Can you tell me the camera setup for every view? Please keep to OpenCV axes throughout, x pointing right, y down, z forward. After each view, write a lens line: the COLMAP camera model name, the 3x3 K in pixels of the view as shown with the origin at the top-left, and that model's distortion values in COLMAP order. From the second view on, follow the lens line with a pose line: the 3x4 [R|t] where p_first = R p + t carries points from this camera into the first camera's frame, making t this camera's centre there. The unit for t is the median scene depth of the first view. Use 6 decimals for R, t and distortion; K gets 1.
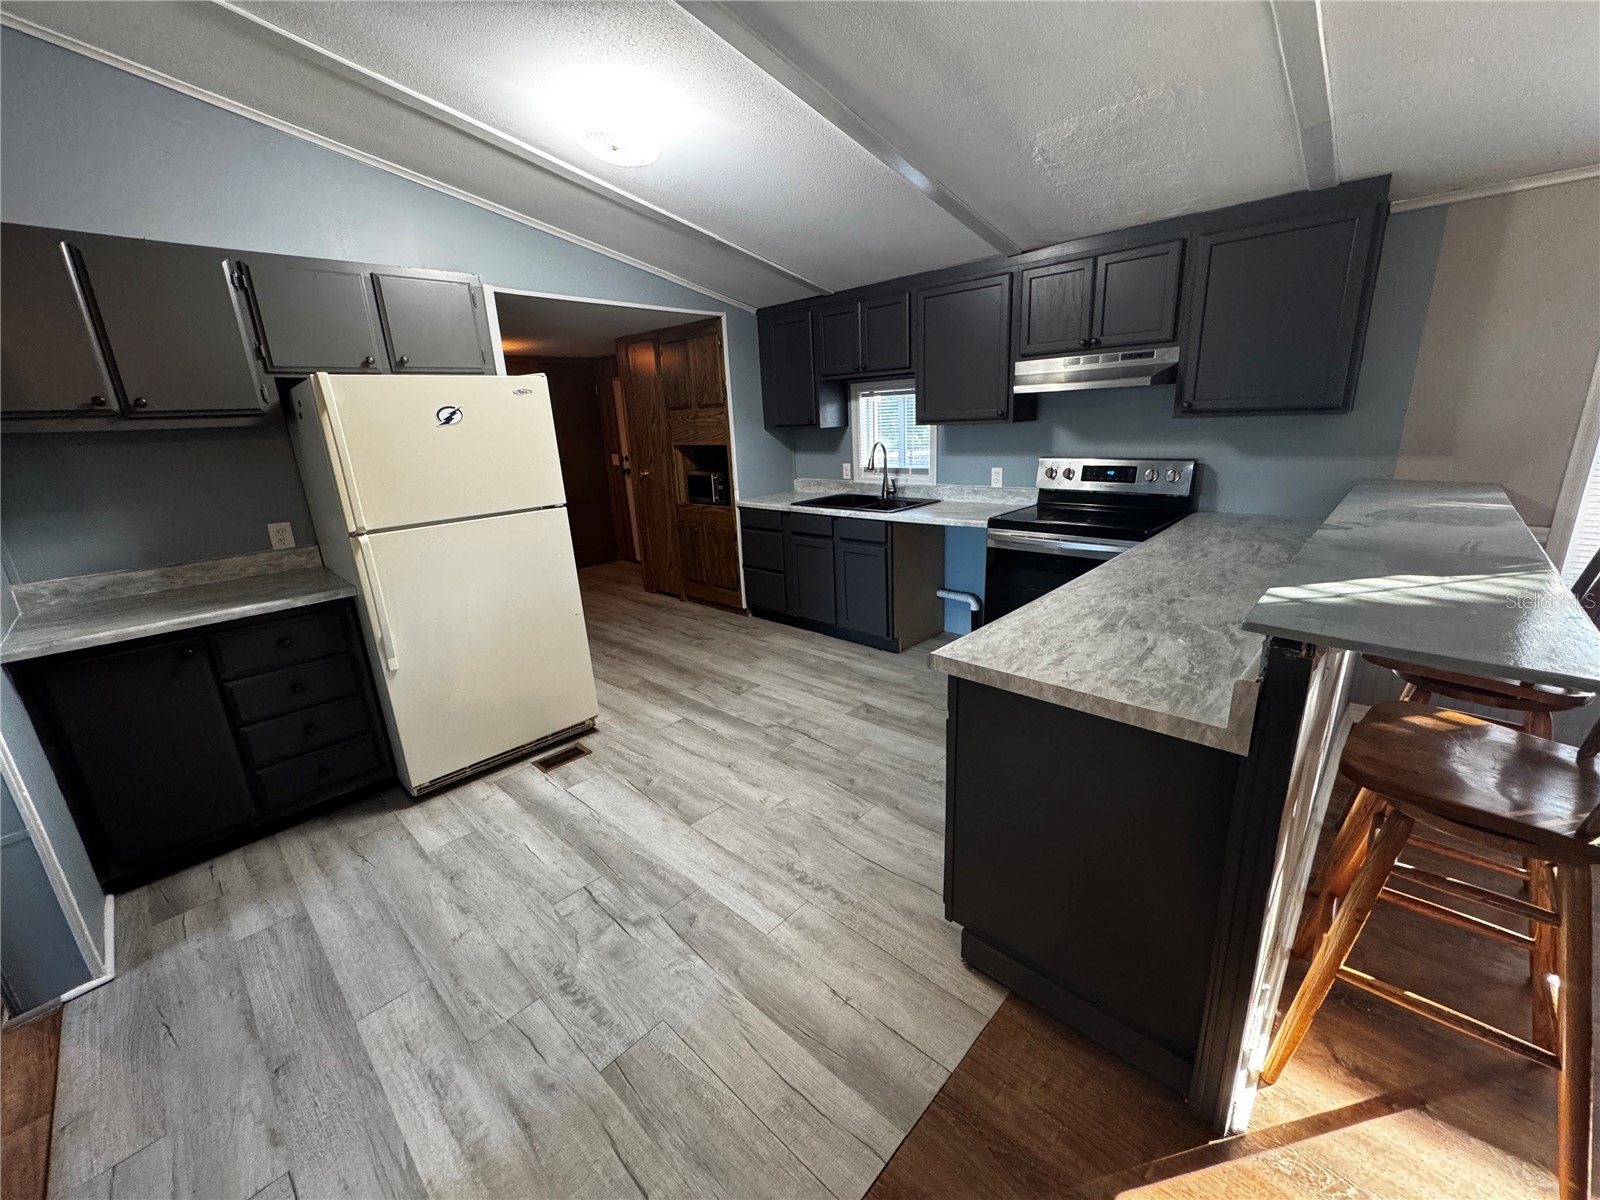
lens RADIAL K [[642.9, 0, 800.0], [0, 642.9, 600.0], [0, 0, 1]] dist [-0.000854, -0.000191]
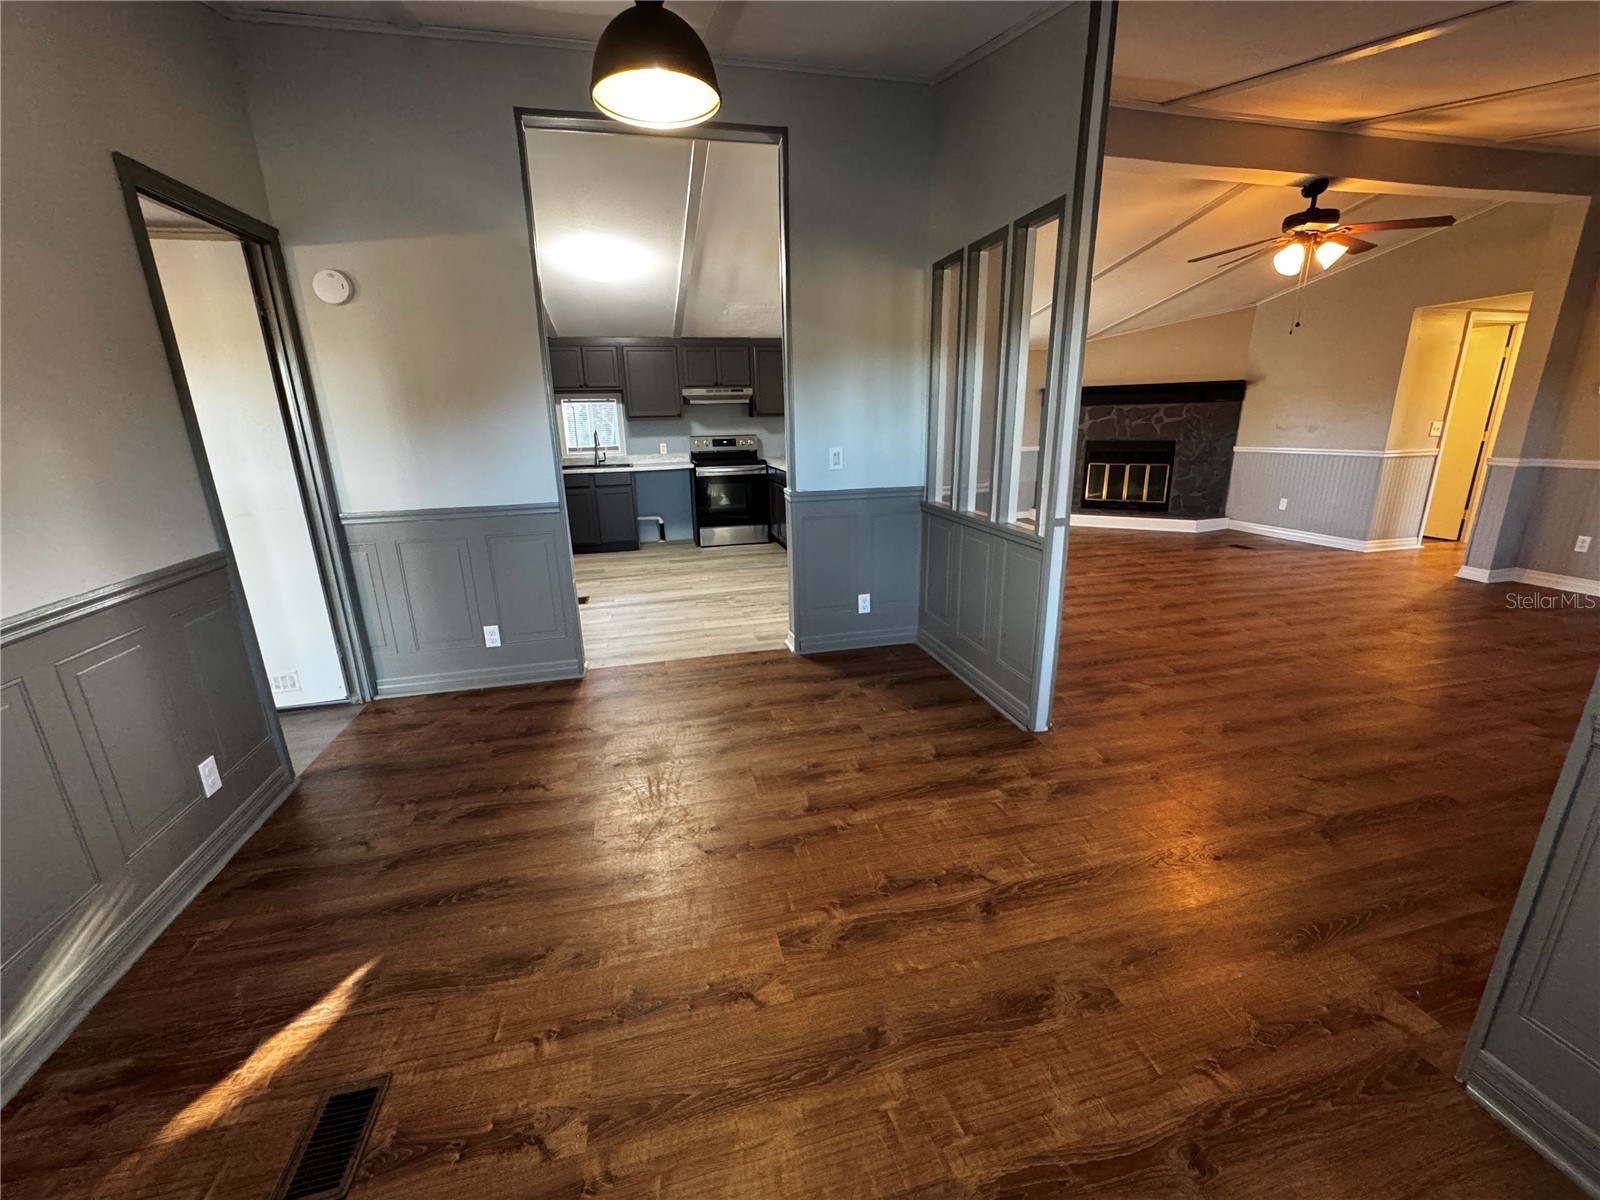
lens RADIAL K [[634.1, 0, 798.4], [0, 634.1, 596.1], [0, 0, 1]] dist [-0.000966, -0.000185]
pose [[0.550471, -0.189645, 0.813029, -1.159945], [0.229213, 0.970765, 0.071247, 0.203352], [-0.802772, 0.147138, 0.577847, -0.357301]]
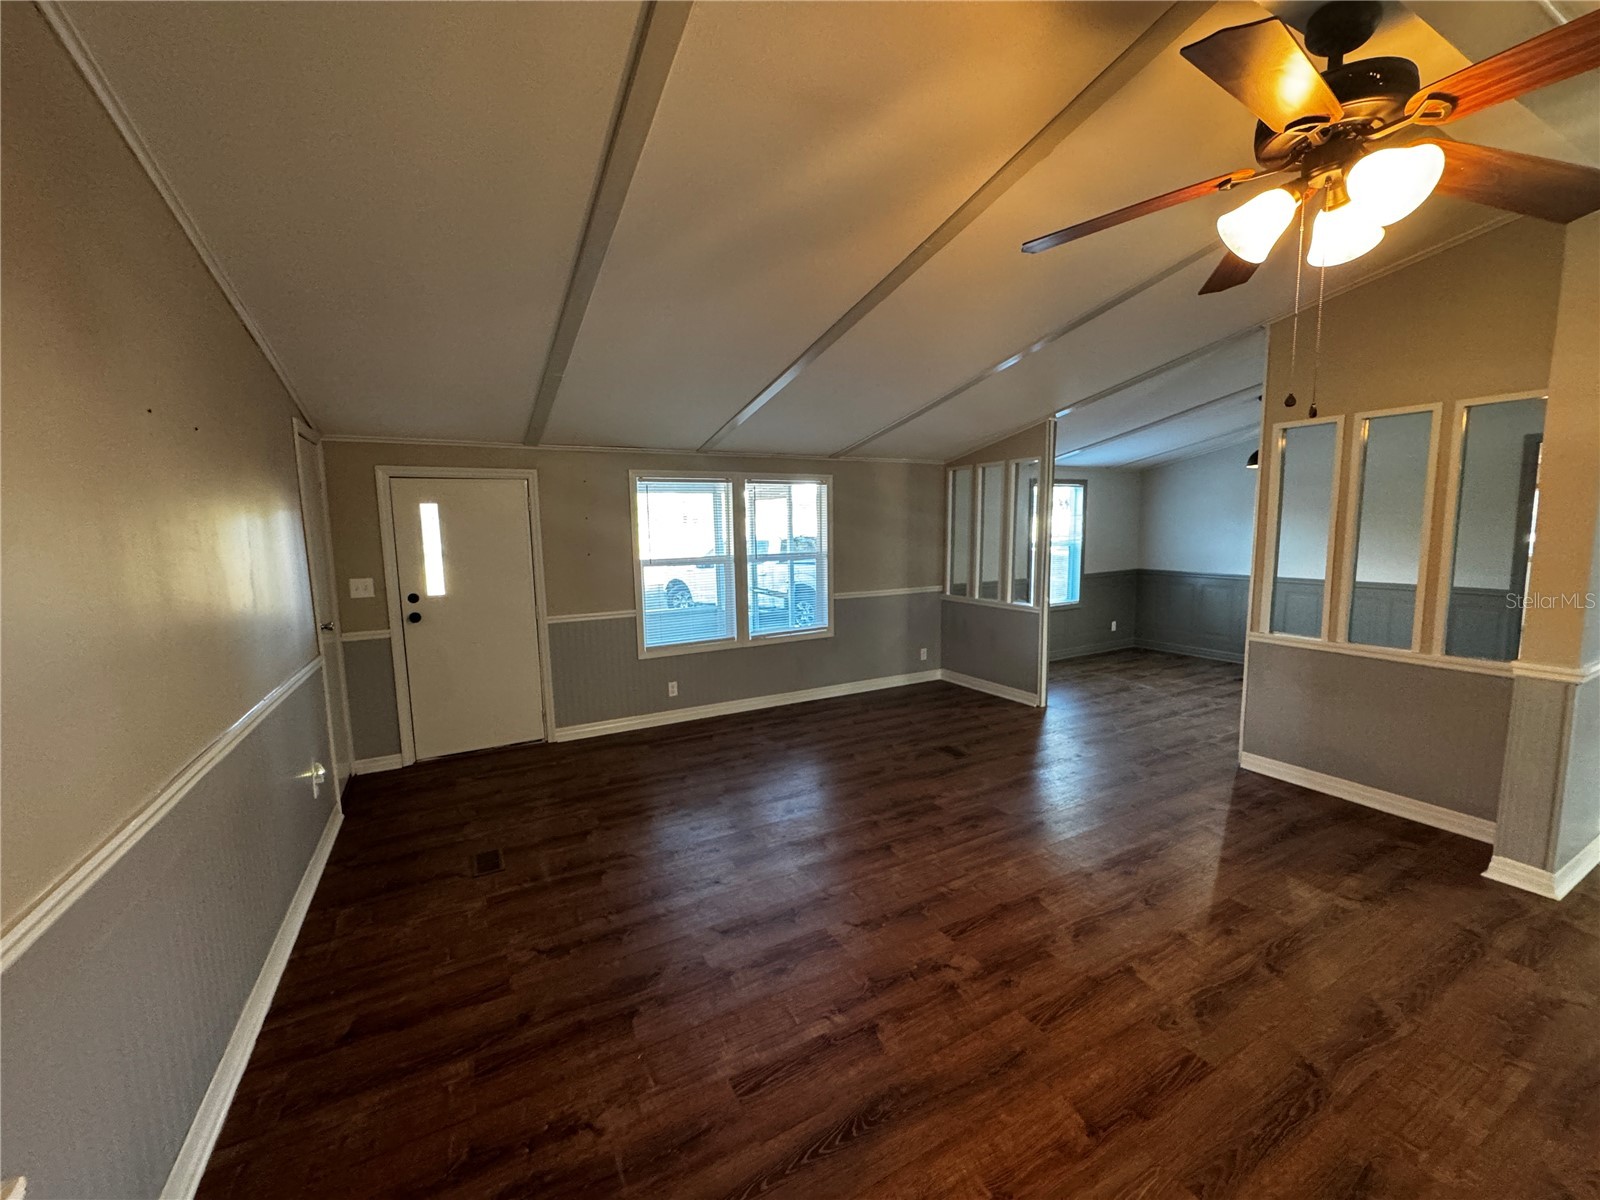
lens RADIAL K [[634.1, 0, 798.4], [0, 634.1, 596.1], [0, 0, 1]] dist [-0.000966, -0.000185]
pose [[-0.314260, 0.163345, -0.935179, 0.818561], [-0.237534, 0.940223, 0.244047, 0.120821], [0.919140, 0.298831, -0.256674, -0.642056]]
